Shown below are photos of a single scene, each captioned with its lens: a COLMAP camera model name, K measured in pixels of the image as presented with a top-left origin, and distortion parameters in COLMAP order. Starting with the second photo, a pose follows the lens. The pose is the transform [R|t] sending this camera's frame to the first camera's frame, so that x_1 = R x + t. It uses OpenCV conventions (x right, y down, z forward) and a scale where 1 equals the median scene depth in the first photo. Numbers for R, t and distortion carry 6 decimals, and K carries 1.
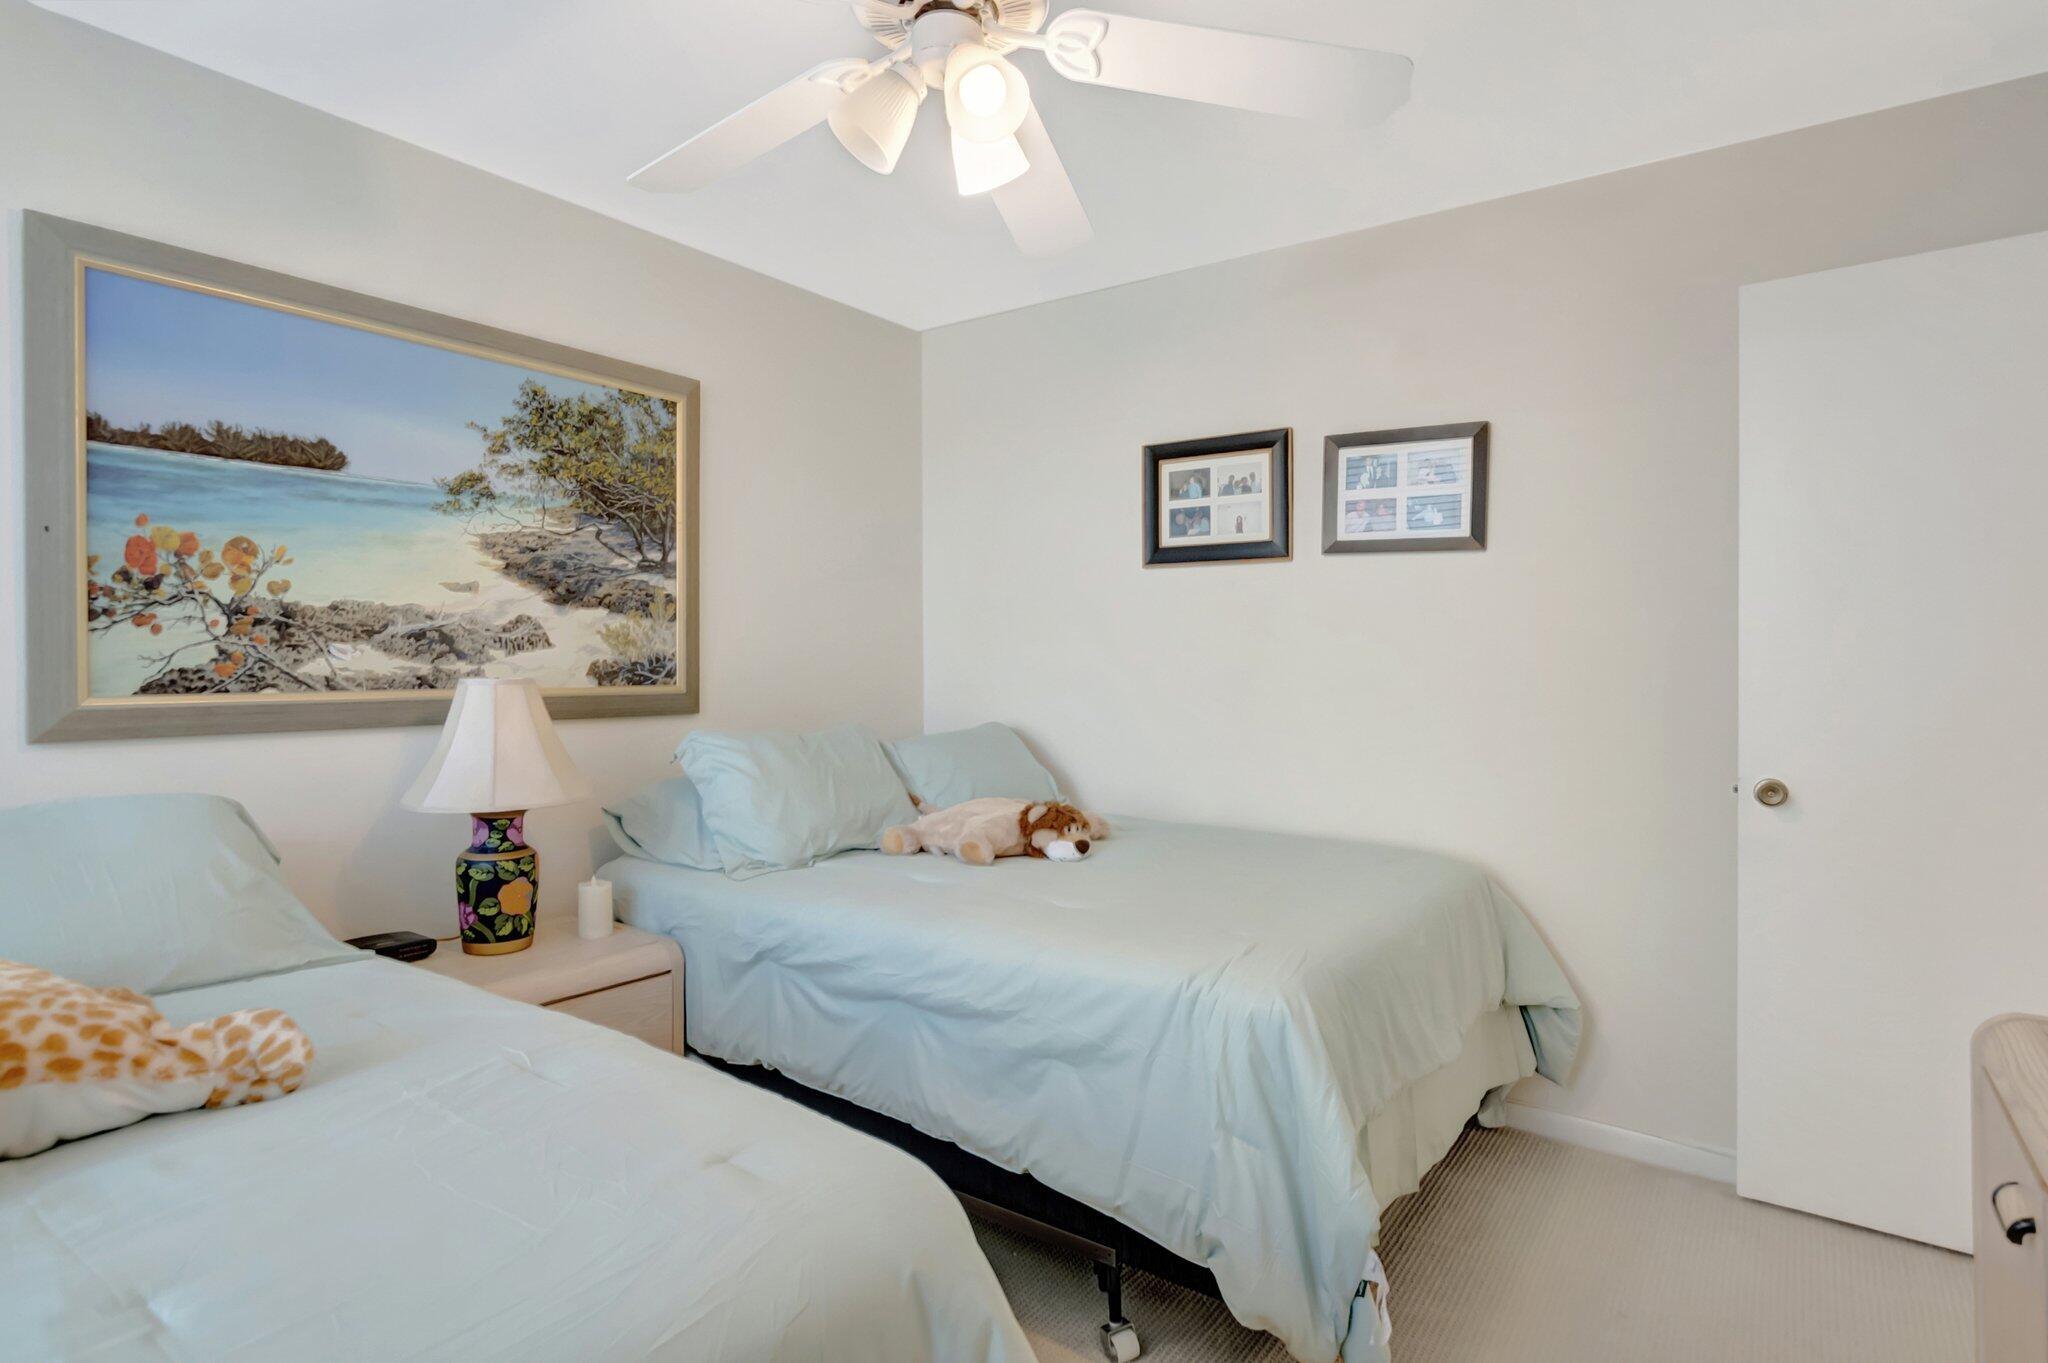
lens RADIAL K [[1108.5, 0, 1028.0], [0, 1108.5, 672.3], [0, 0, 1]] dist [-0.000438, 0.001666]
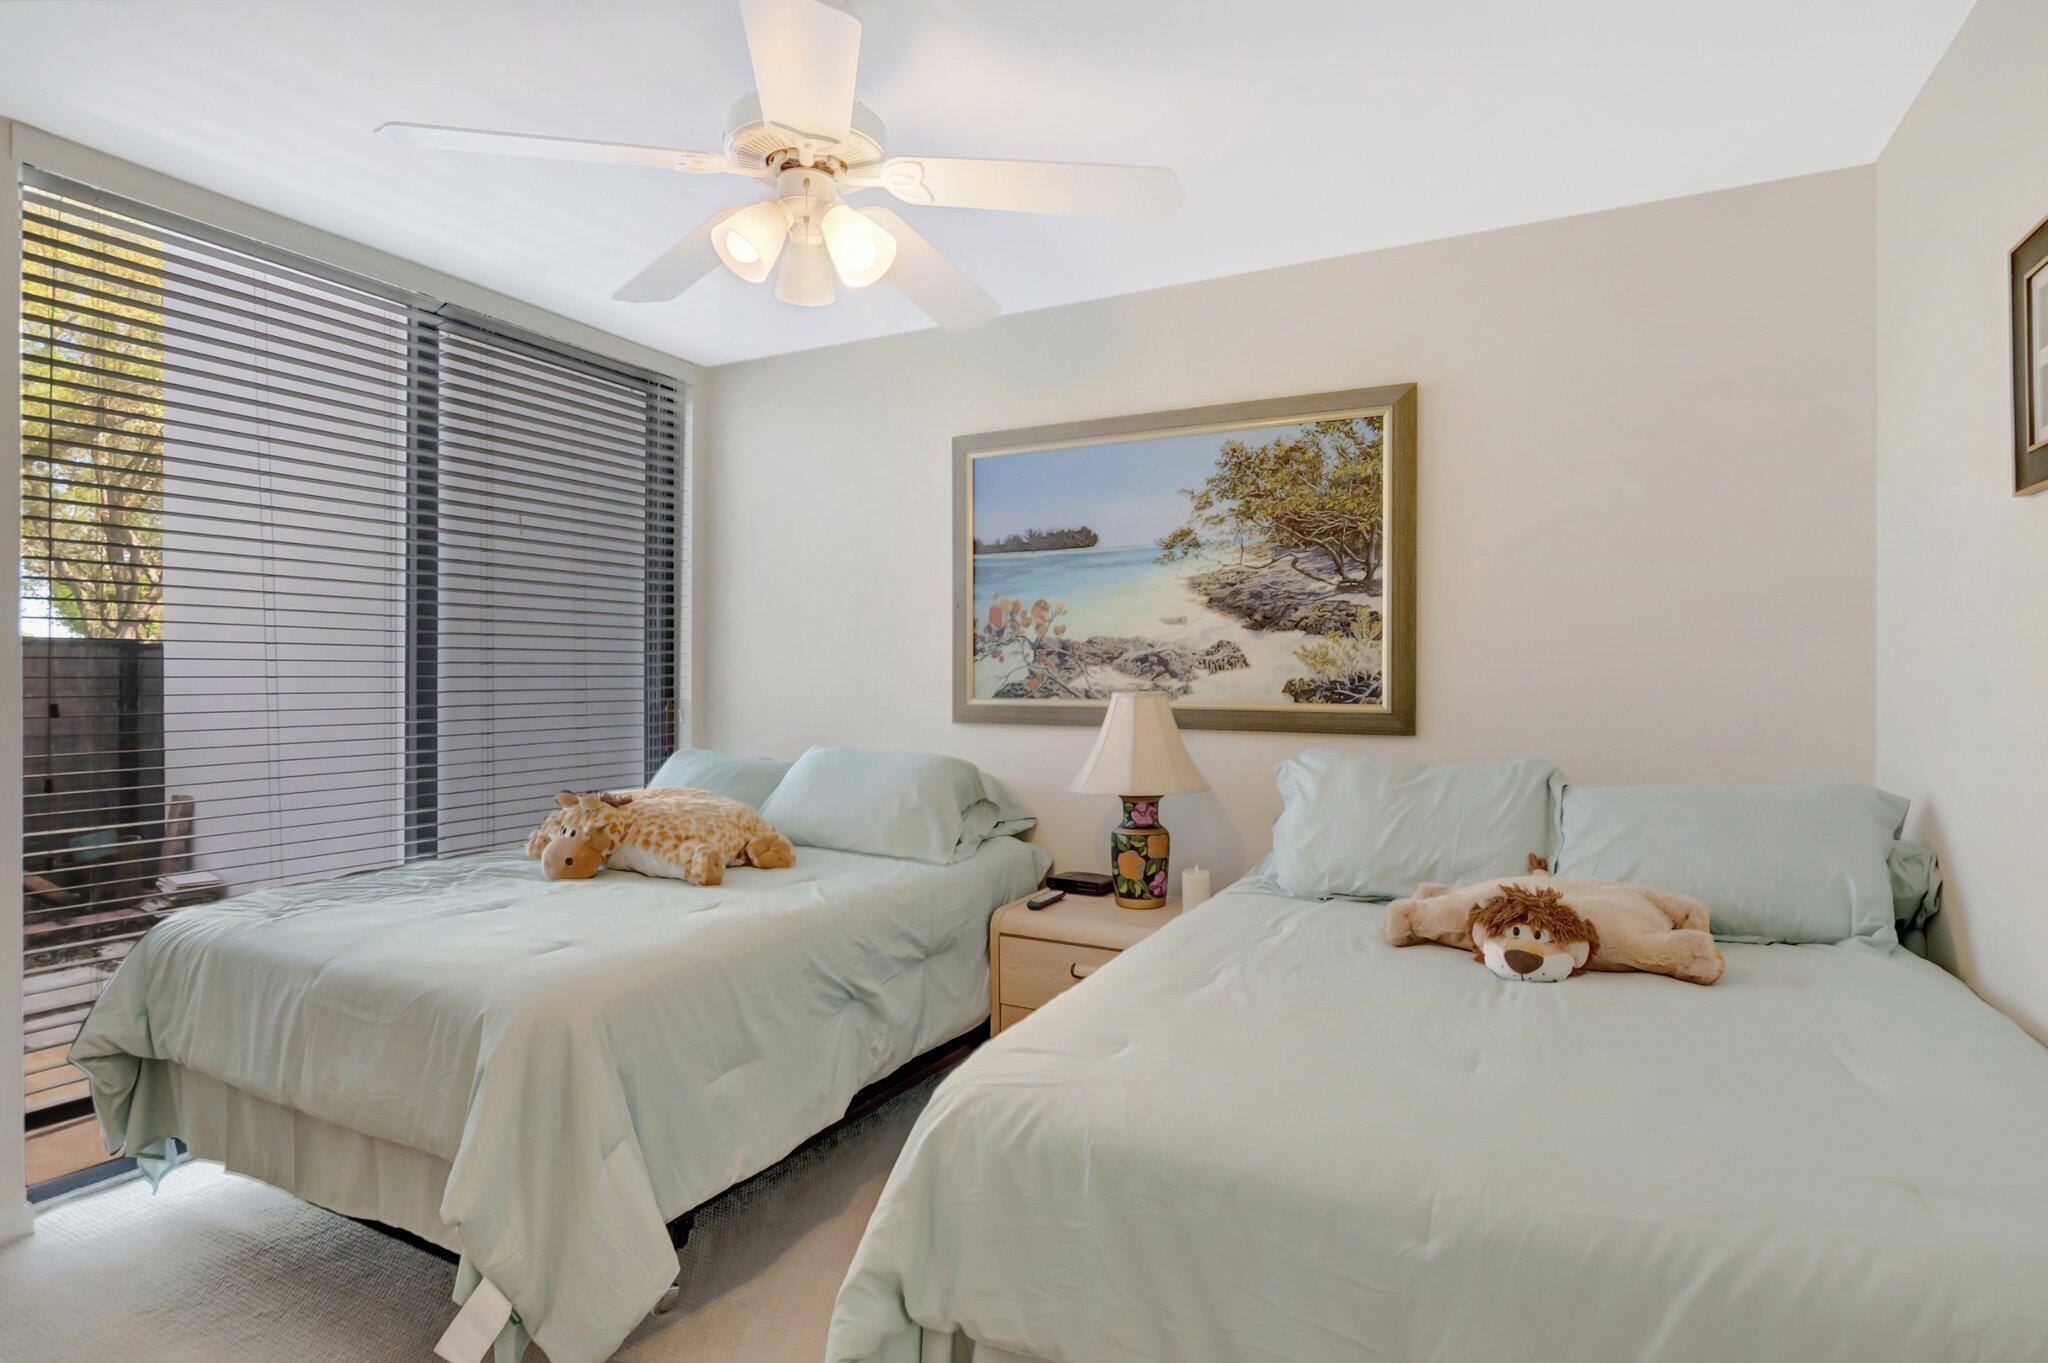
lens RADIAL K [[1108.5, 0, 1025.4], [0, 1108.5, 679.0], [0, 0, 1]] dist [-0.000438, 0.001666]
pose [[0.123633, 0.003399, -0.992322, 0.709263], [-0.013144, 0.999912, 0.001788, -0.009973], [0.992241, 0.012822, 0.123667, 0.656051]]
